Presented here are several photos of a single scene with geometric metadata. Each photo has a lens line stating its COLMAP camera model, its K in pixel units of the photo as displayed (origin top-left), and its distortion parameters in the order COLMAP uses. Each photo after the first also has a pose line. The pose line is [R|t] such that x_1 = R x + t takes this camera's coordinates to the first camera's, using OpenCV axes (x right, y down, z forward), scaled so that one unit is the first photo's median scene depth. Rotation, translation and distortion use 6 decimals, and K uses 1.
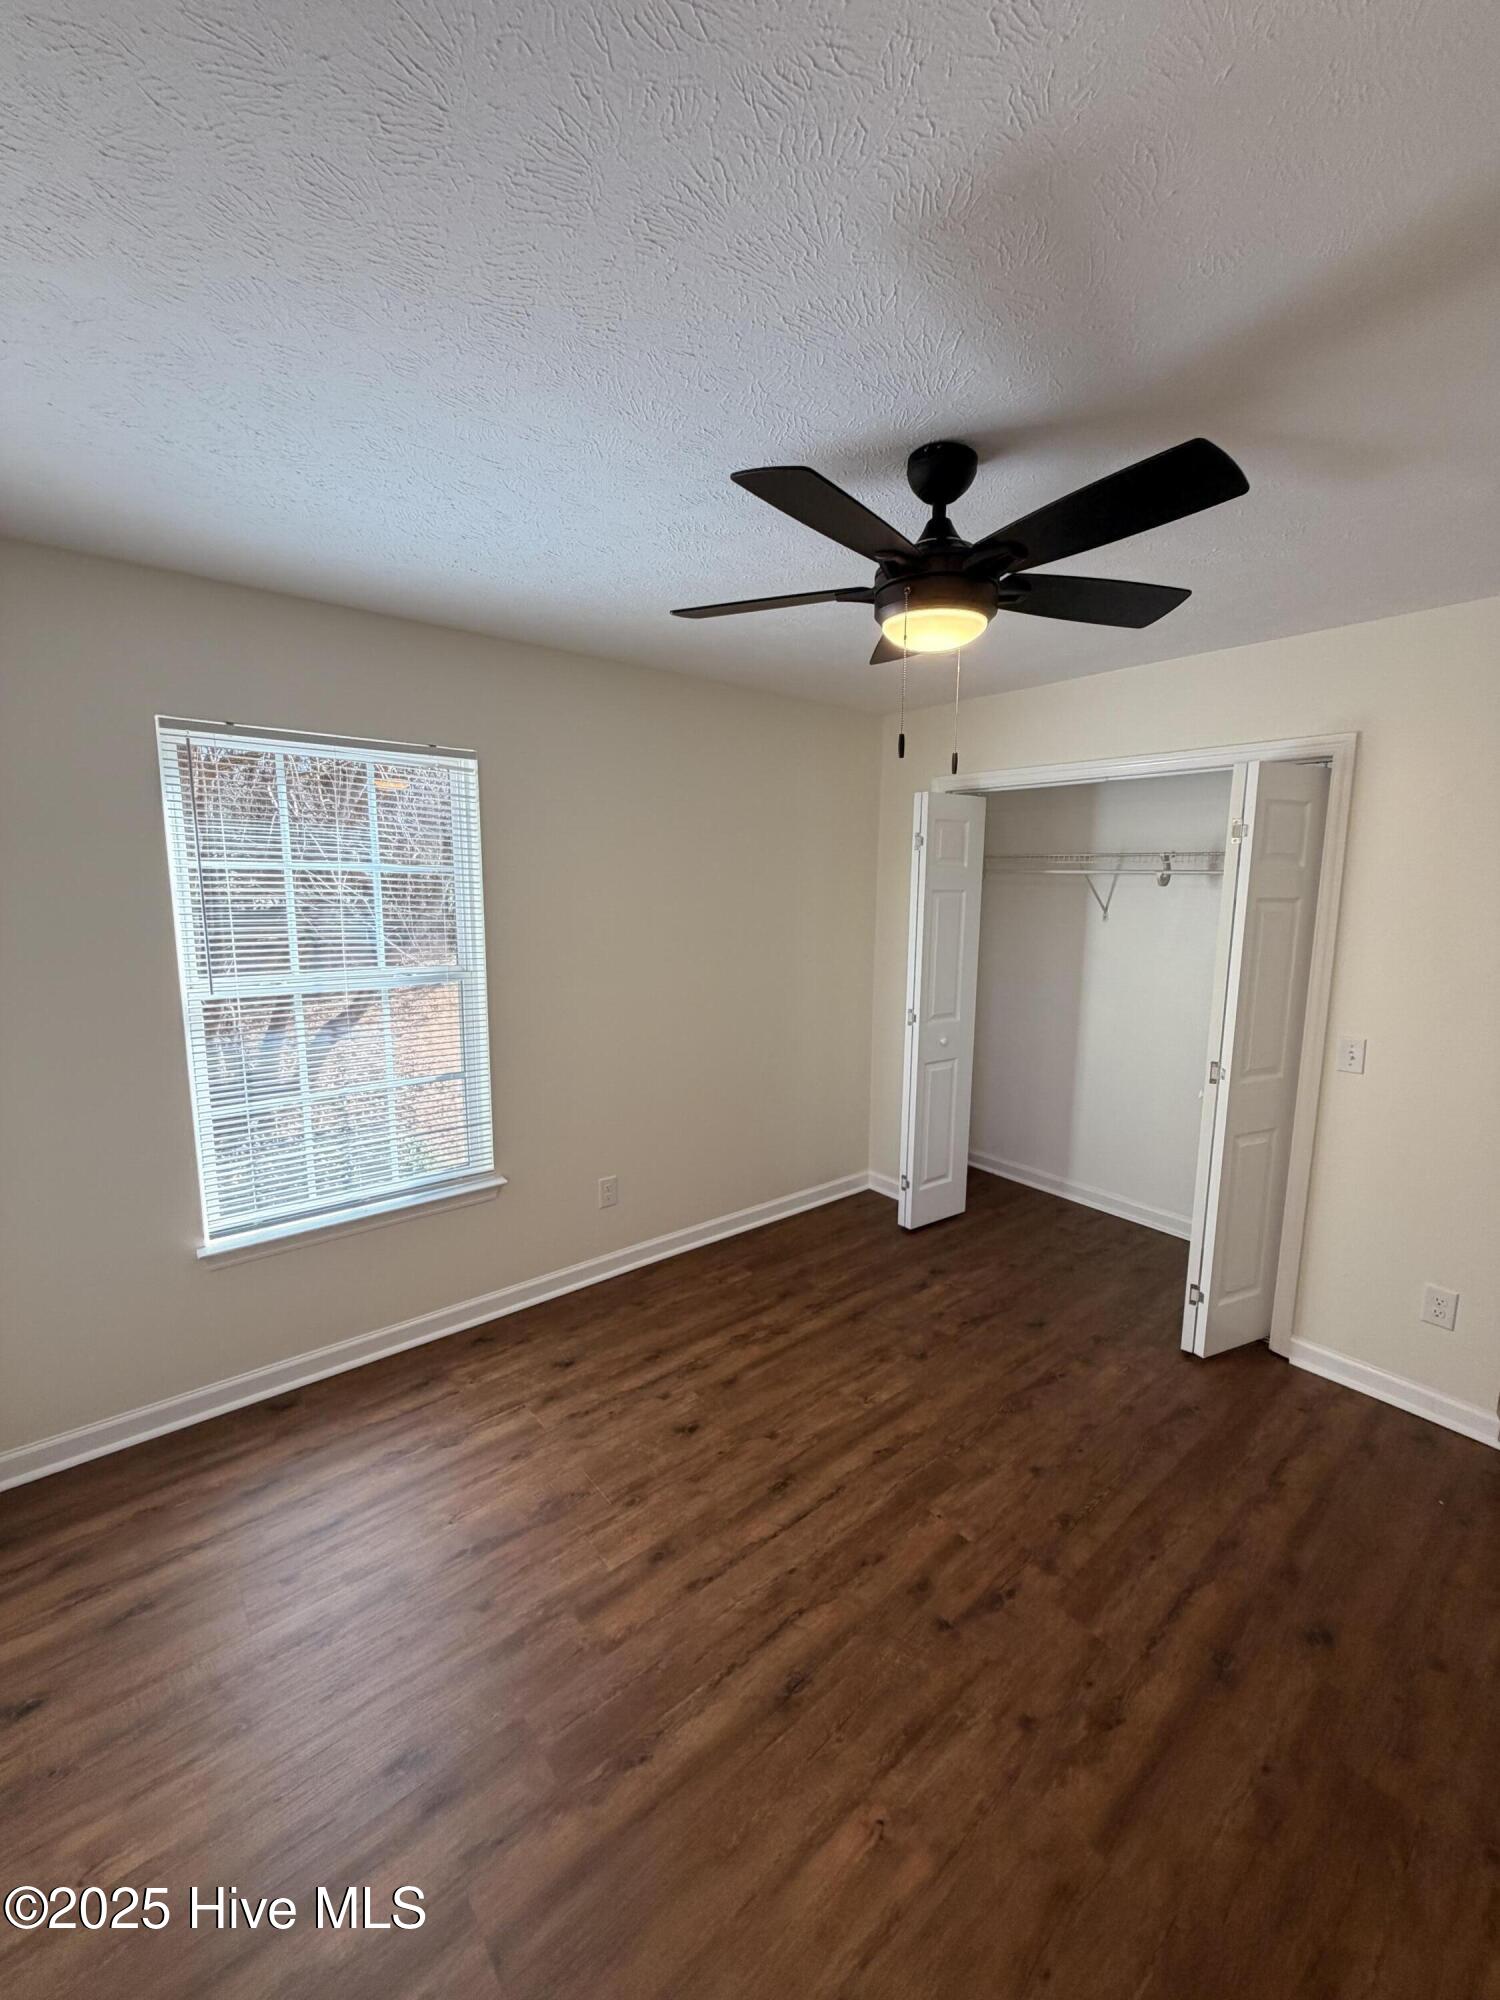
lens RADIAL K [[792.4, 0, 746.5], [0, 792.4, 994.0], [0, 0, 1]] dist [-0.004288, 0.000667]
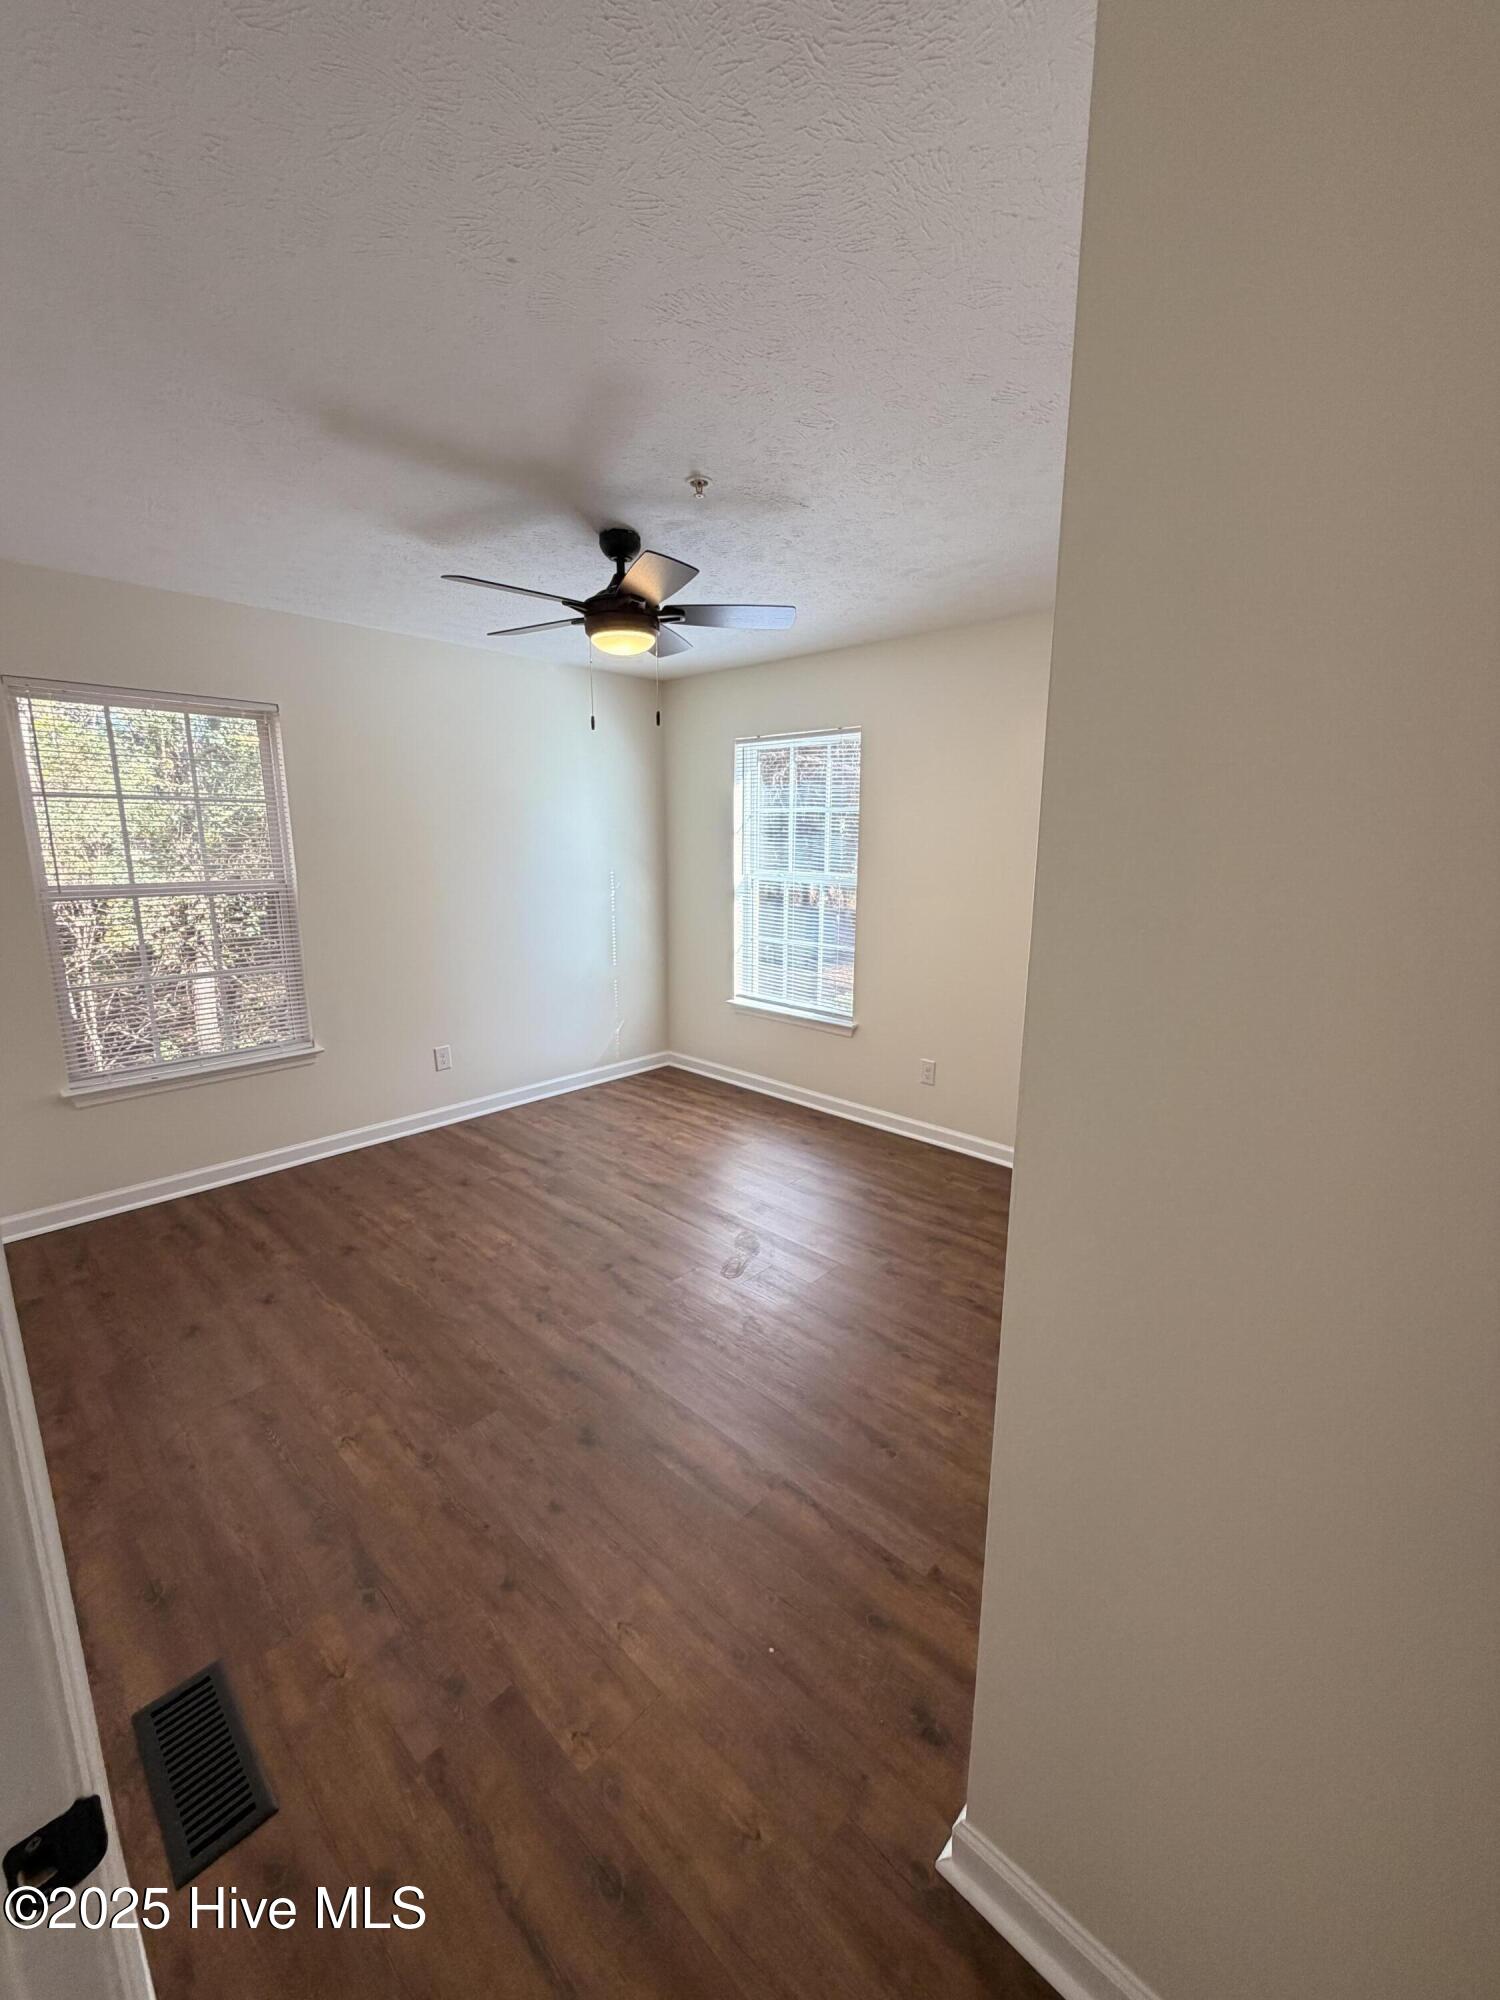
lens RADIAL K [[792.4, 0, 756.5], [0, 792.4, 996.7], [0, 0, 1]] dist [-0.004288, 0.000667]
pose [[0.139326, 0.191451, -0.971563, 1.859981], [-0.147022, 0.974258, 0.170898, -0.066774], [0.979272, 0.119031, 0.163887, 1.017429]]
